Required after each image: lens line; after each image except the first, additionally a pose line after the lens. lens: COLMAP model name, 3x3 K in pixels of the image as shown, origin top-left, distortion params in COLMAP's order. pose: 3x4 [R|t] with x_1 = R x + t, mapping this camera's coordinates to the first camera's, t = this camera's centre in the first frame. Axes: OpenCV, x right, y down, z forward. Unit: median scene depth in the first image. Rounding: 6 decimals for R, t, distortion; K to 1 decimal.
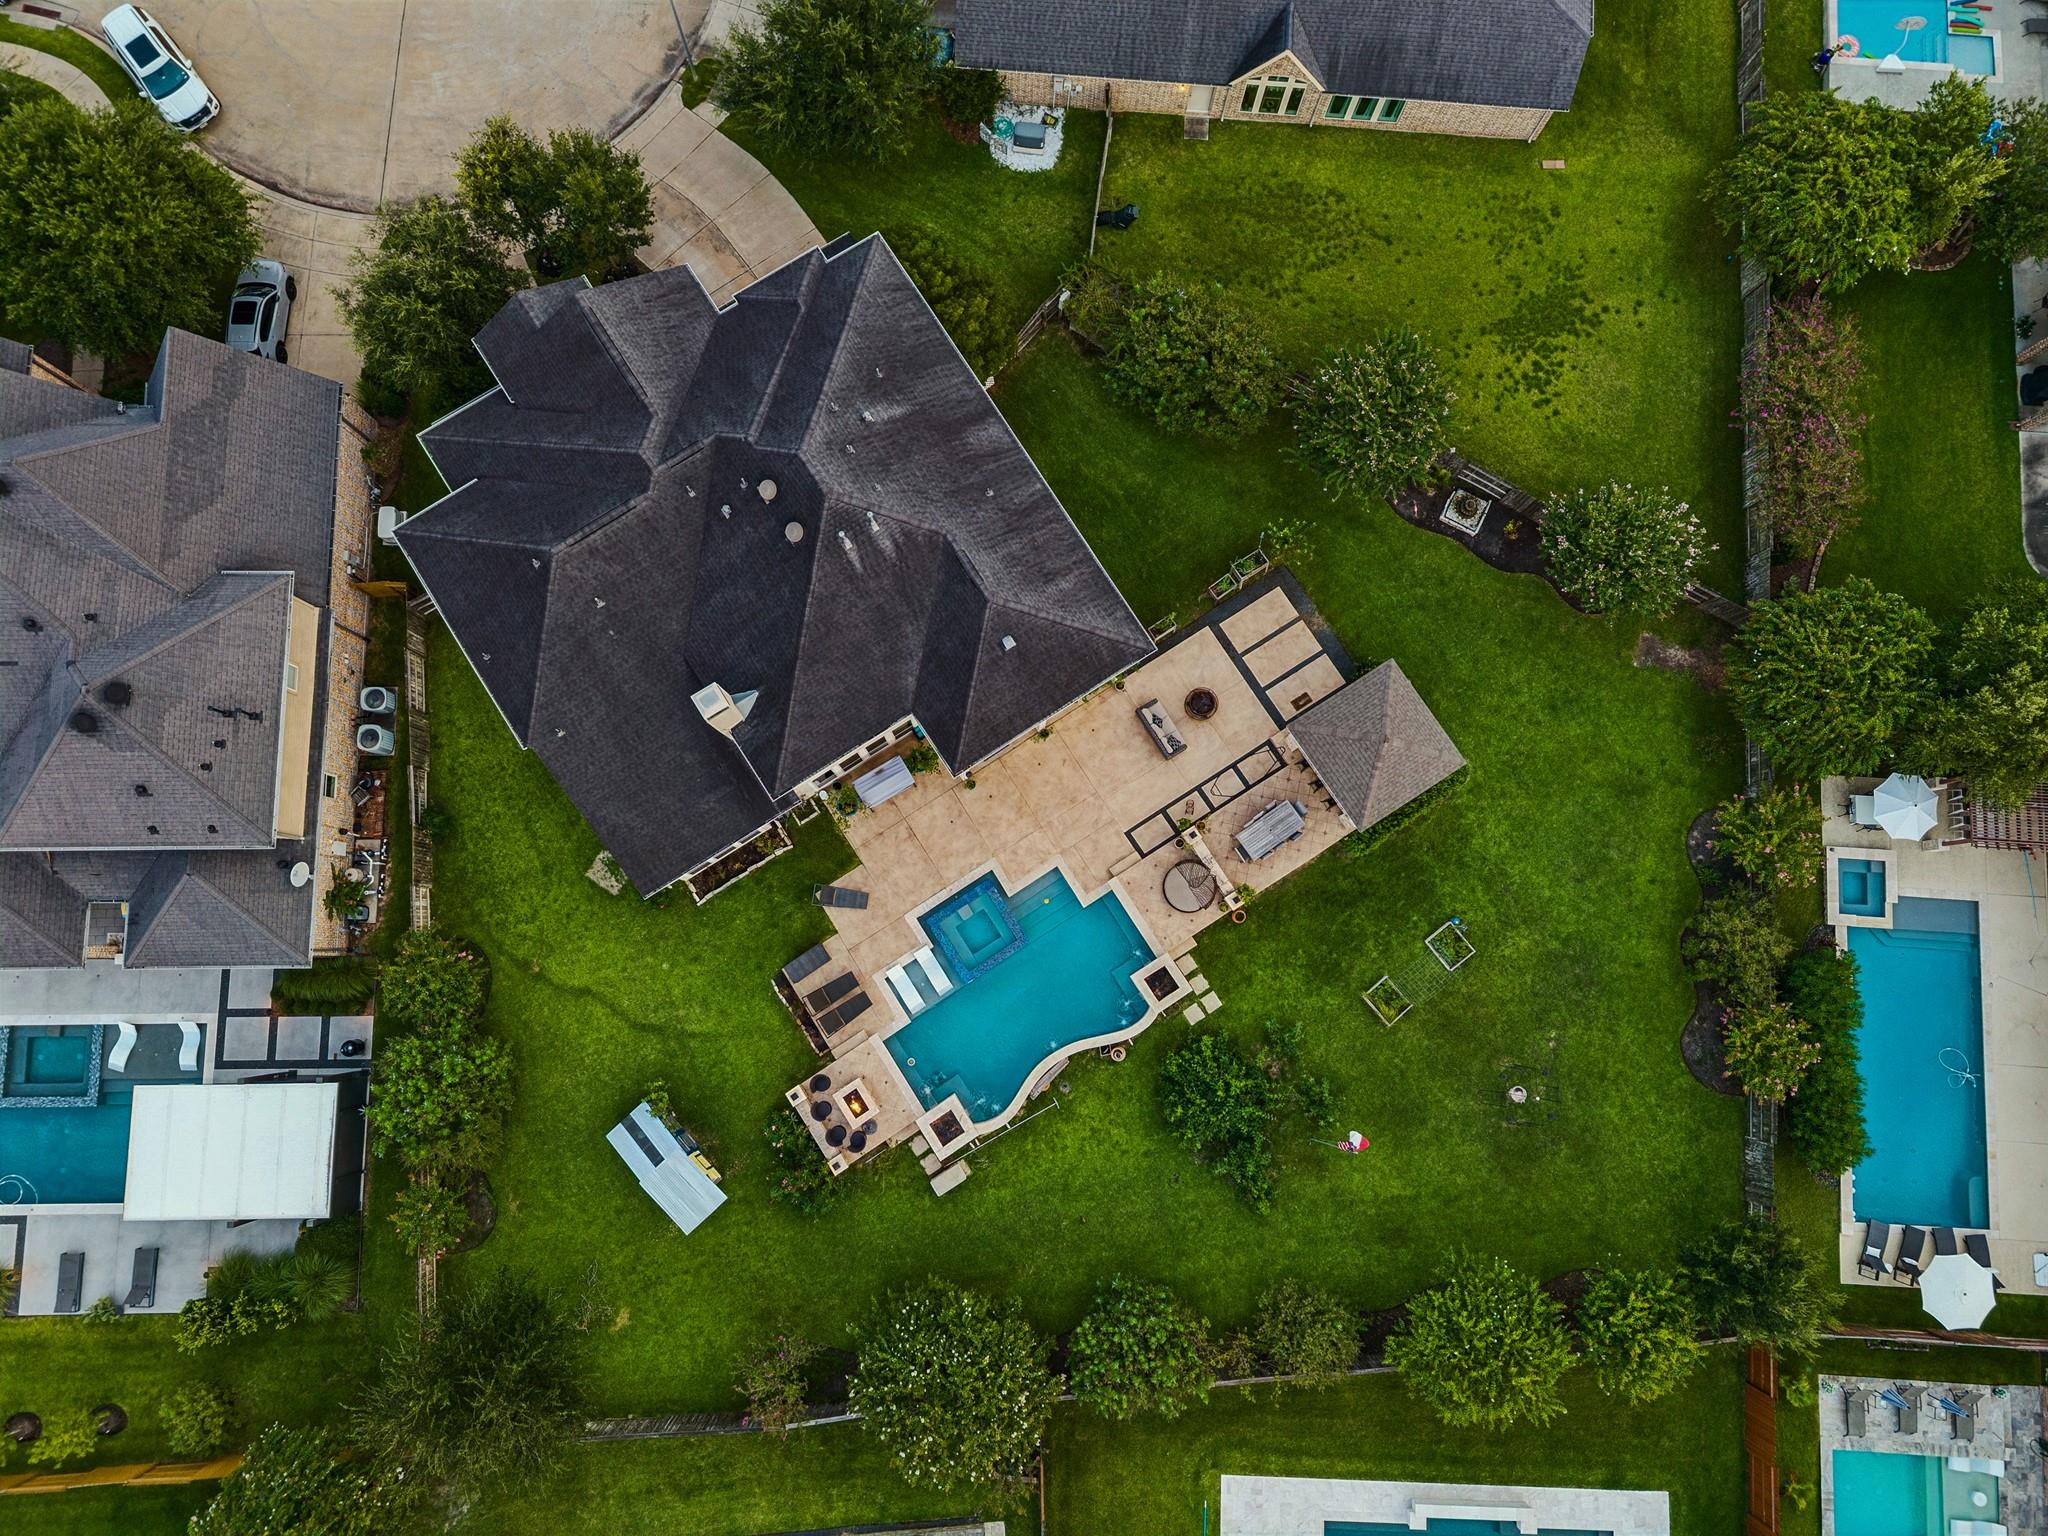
lens RADIAL K [[1413.8, 0, 1024.0], [0, 1413.8, 768.0], [0, 0, 1]] dist [0.023326, -0.000137]
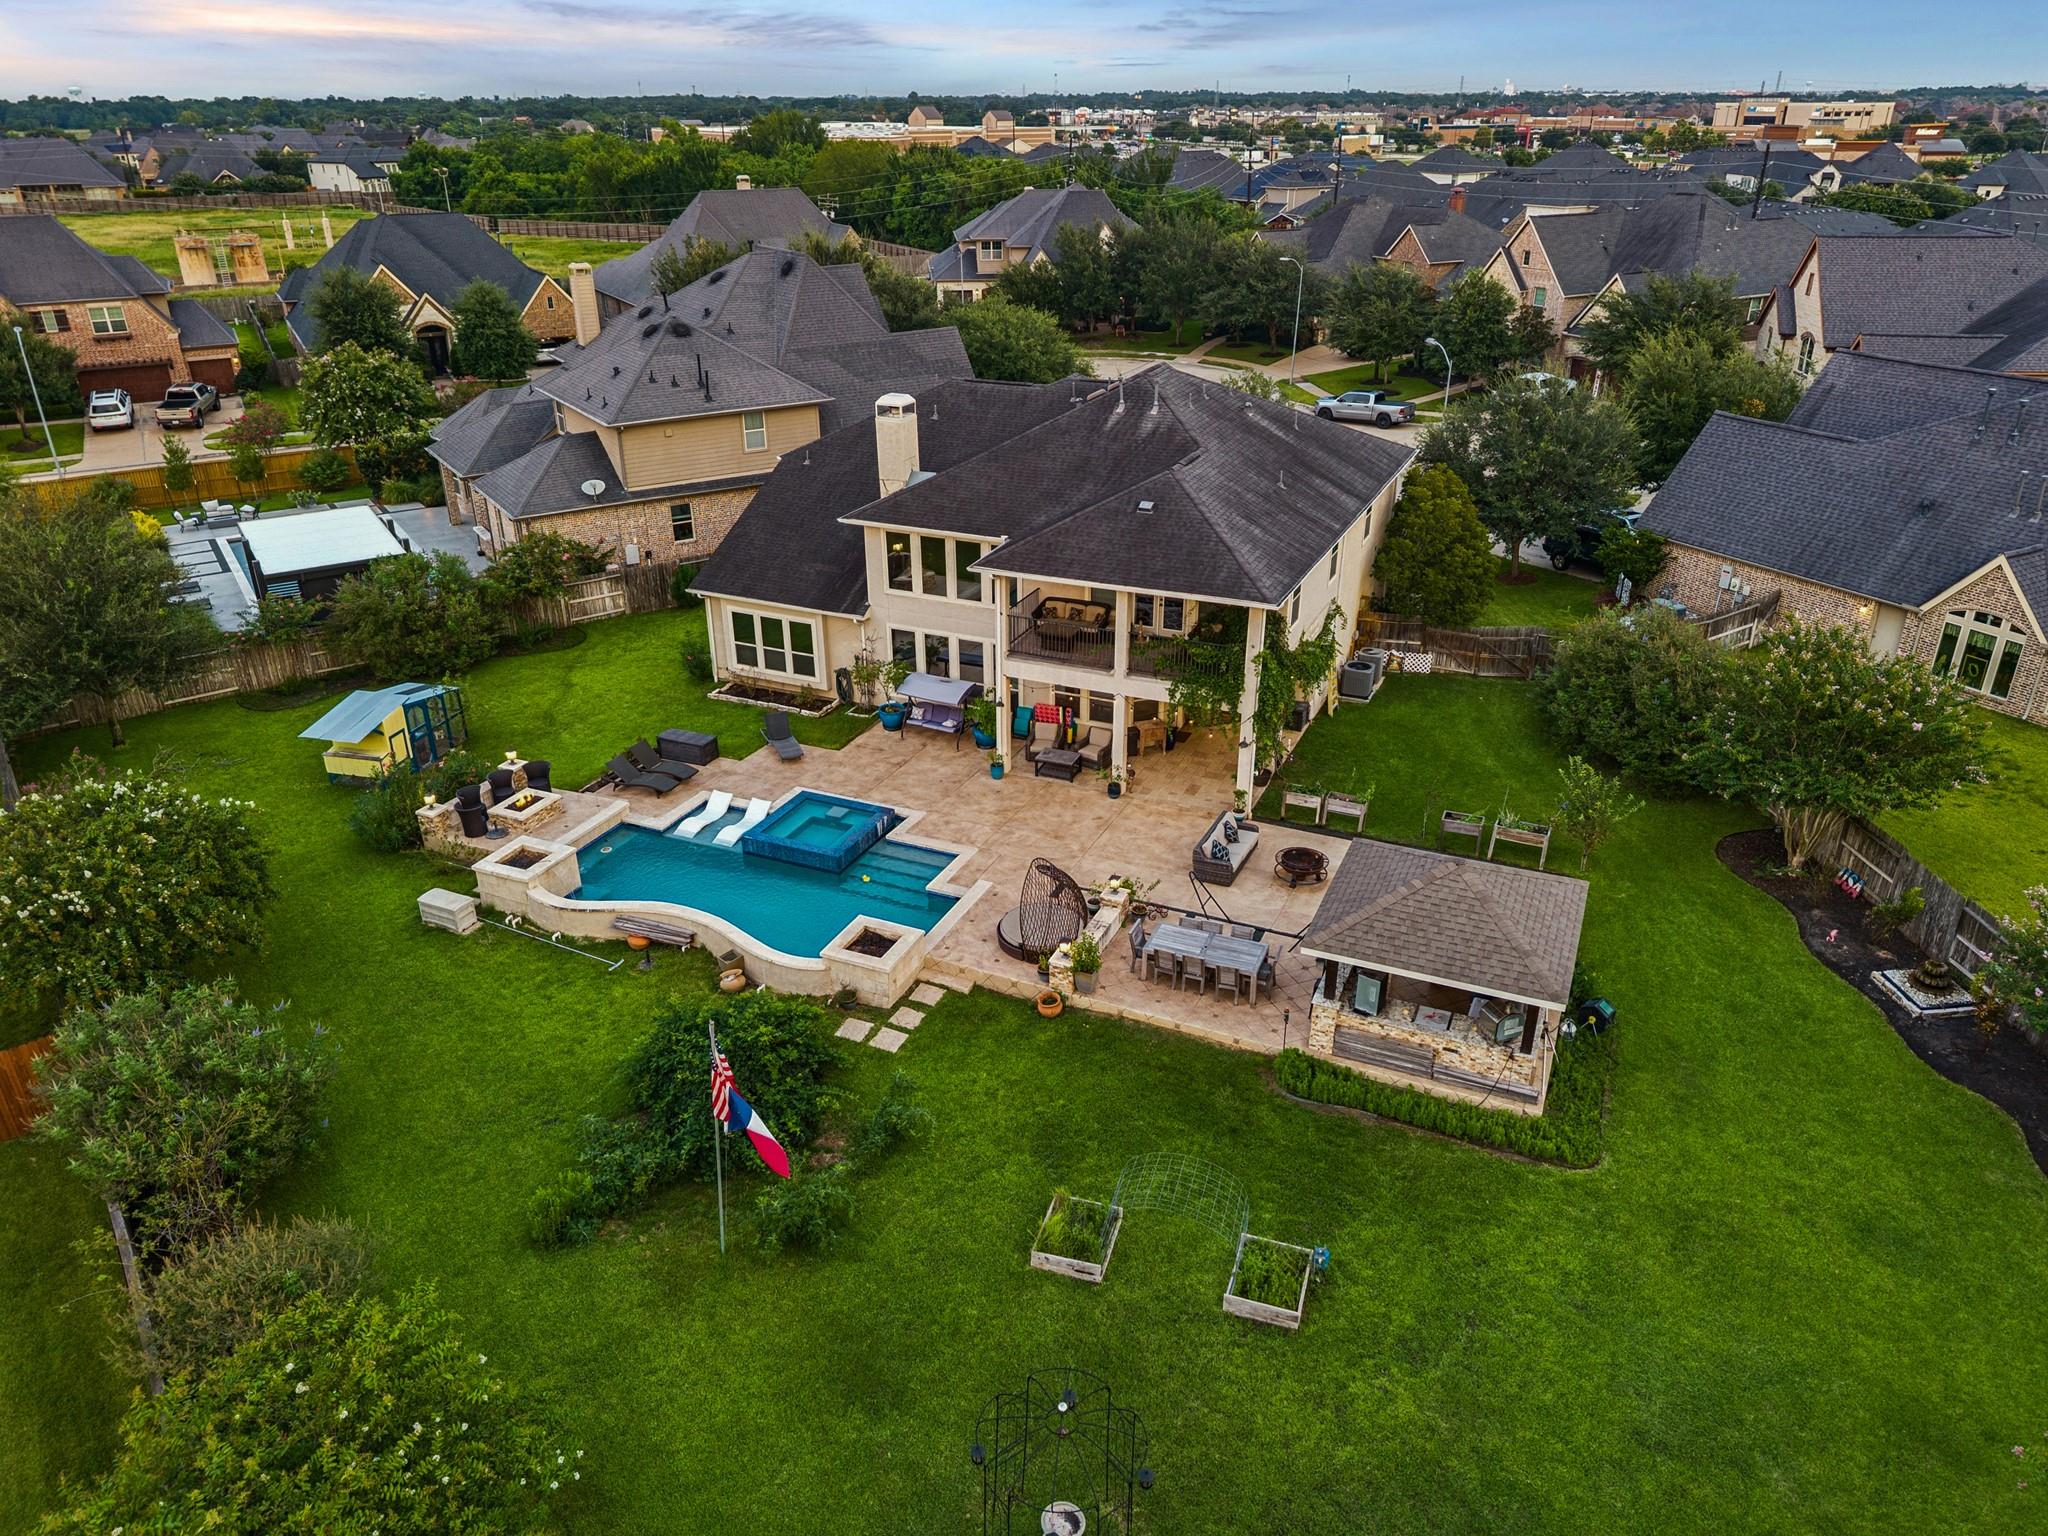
lens RADIAL K [[1413.8, 0, 1024.0], [0, 1413.8, 768.0], [0, 0, 1]] dist [0.023326, -0.000137]
pose [[0.538824, 0.342544, -0.769631, 0.540394], [-0.831843, 0.360654, -0.421861, 0.312943], [0.133064, 0.867521, 0.479272, 0.658790]]
